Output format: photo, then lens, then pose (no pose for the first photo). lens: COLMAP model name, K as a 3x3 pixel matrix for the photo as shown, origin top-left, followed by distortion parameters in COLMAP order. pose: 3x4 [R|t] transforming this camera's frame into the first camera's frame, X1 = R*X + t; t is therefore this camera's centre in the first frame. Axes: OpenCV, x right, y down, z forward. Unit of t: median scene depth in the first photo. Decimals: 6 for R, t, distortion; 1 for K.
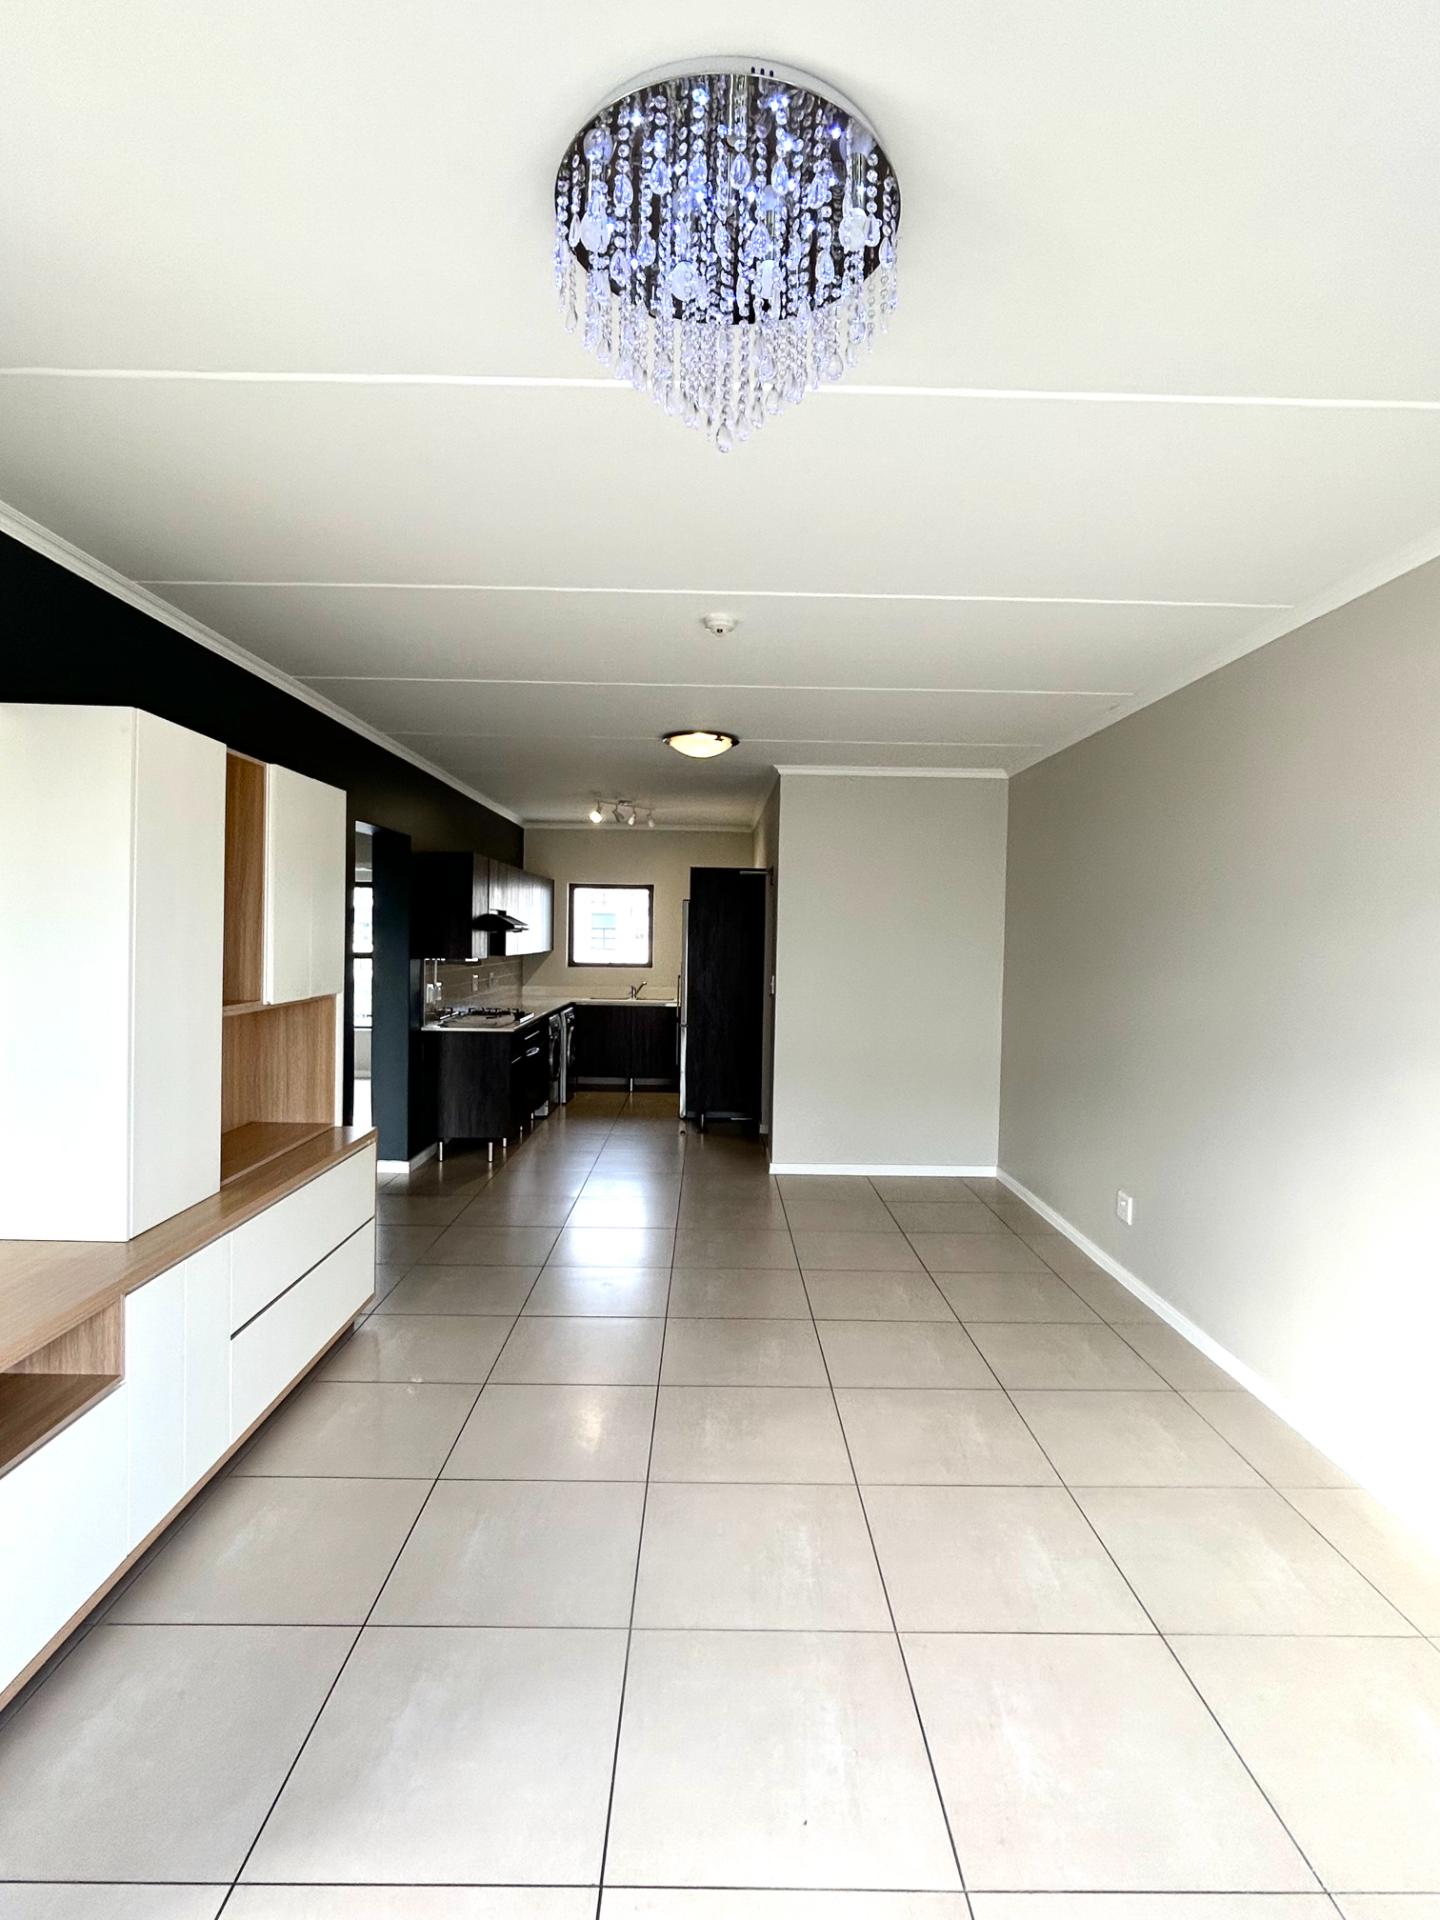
lens RADIAL K [[990.6, 0, 723.8], [0, 990.6, 960.3], [0, 0, 1]] dist [-0.001492, 0.002843]
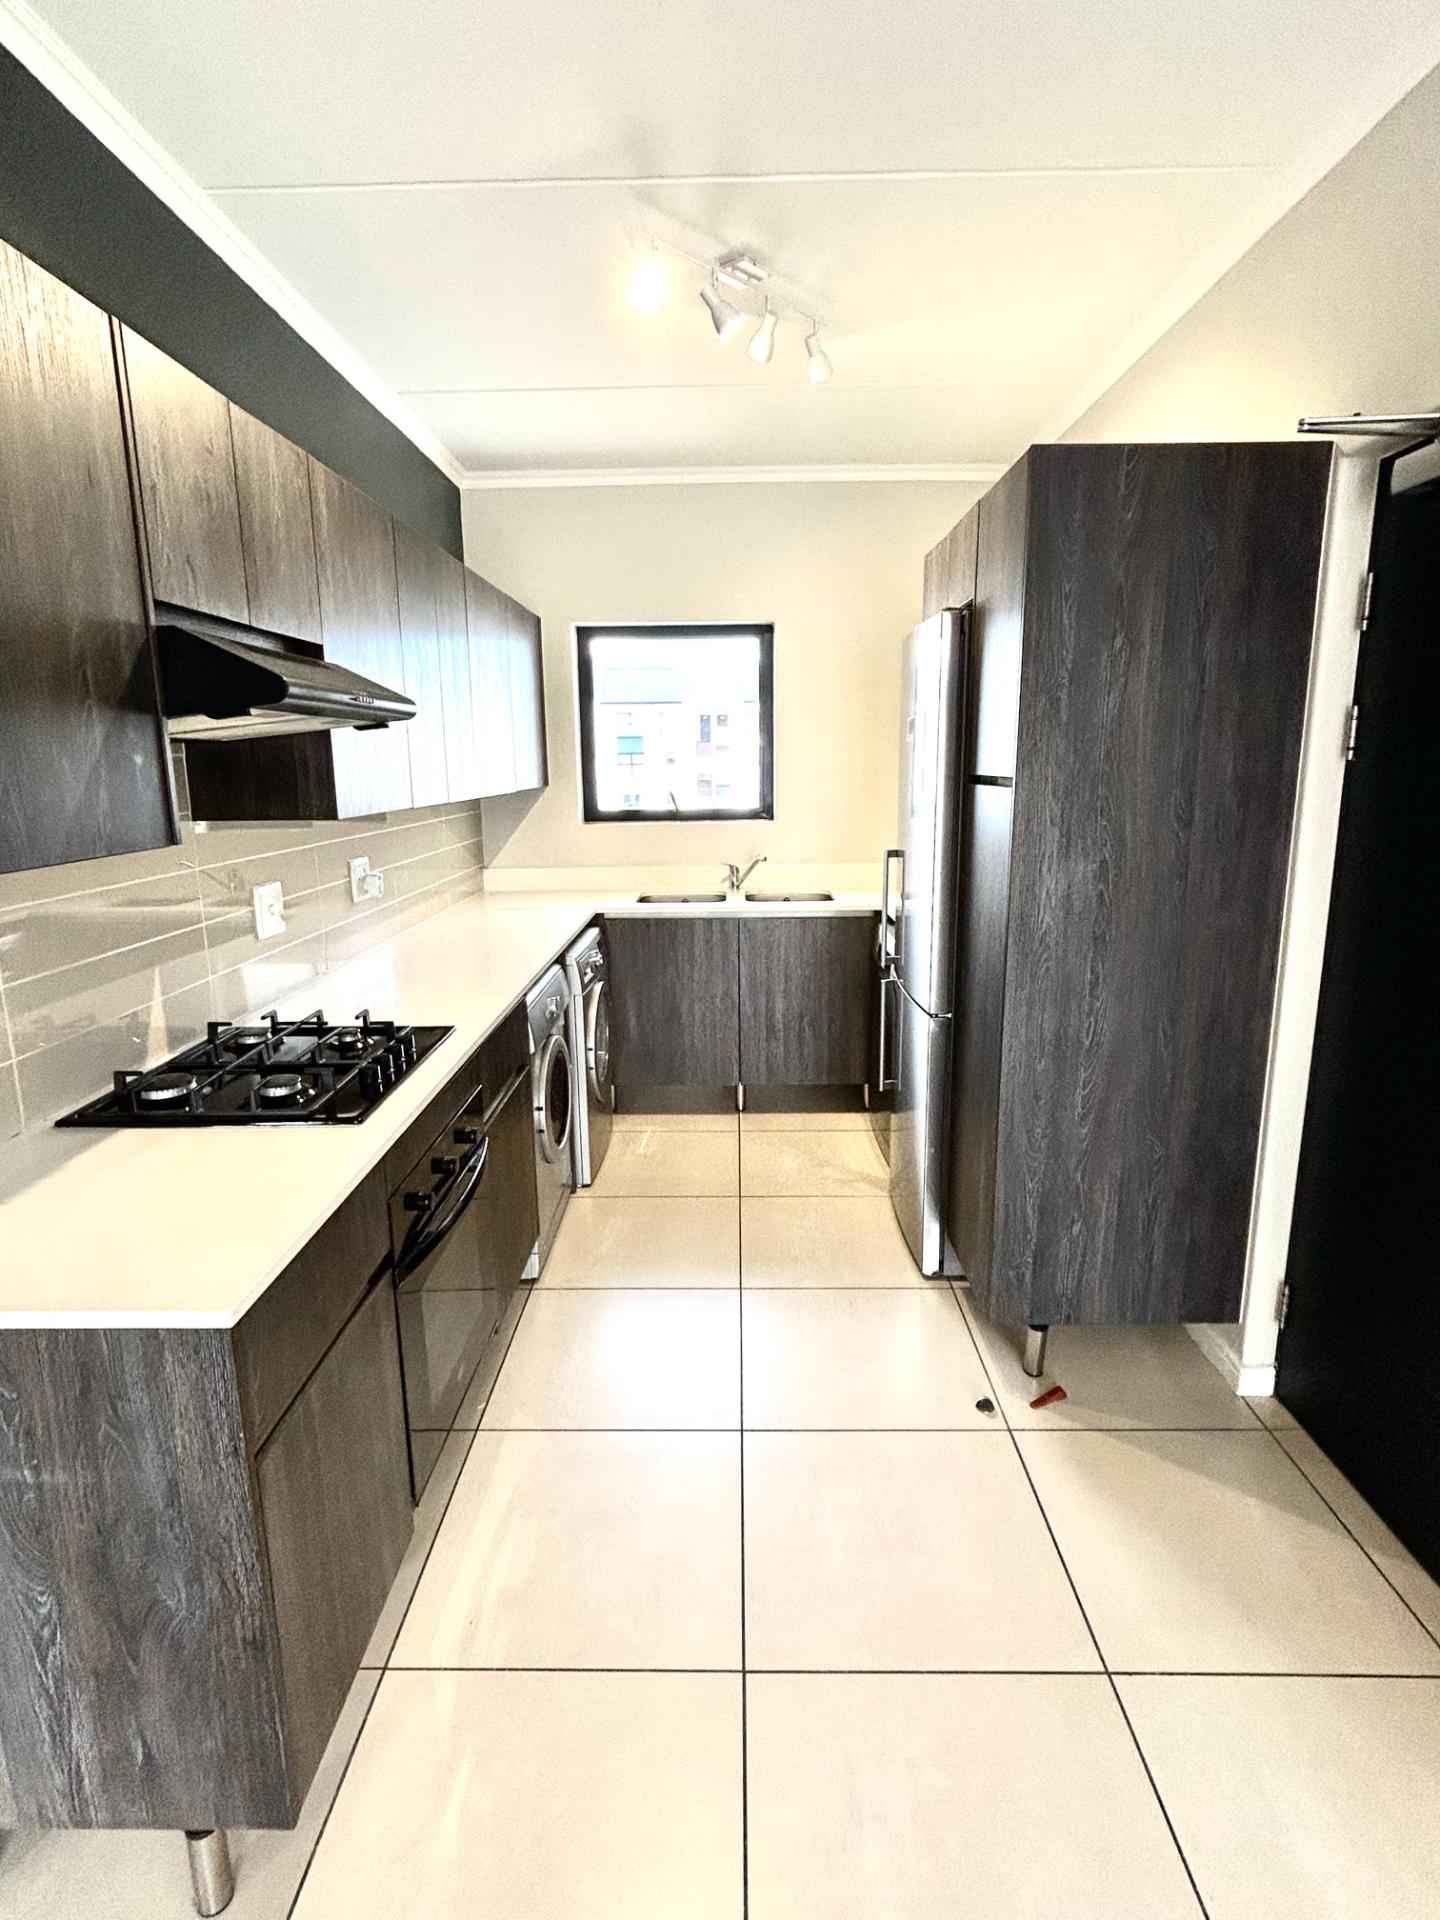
lens RADIAL K [[990.6, 0, 715.4], [0, 990.6, 968.9], [0, 0, 1]] dist [-0.001492, 0.002843]
pose [[0.999017, -0.017561, -0.040708, -0.084903], [0.024839, 0.982267, 0.185835, -0.010032], [0.036723, -0.186663, 0.981737, 0.578609]]
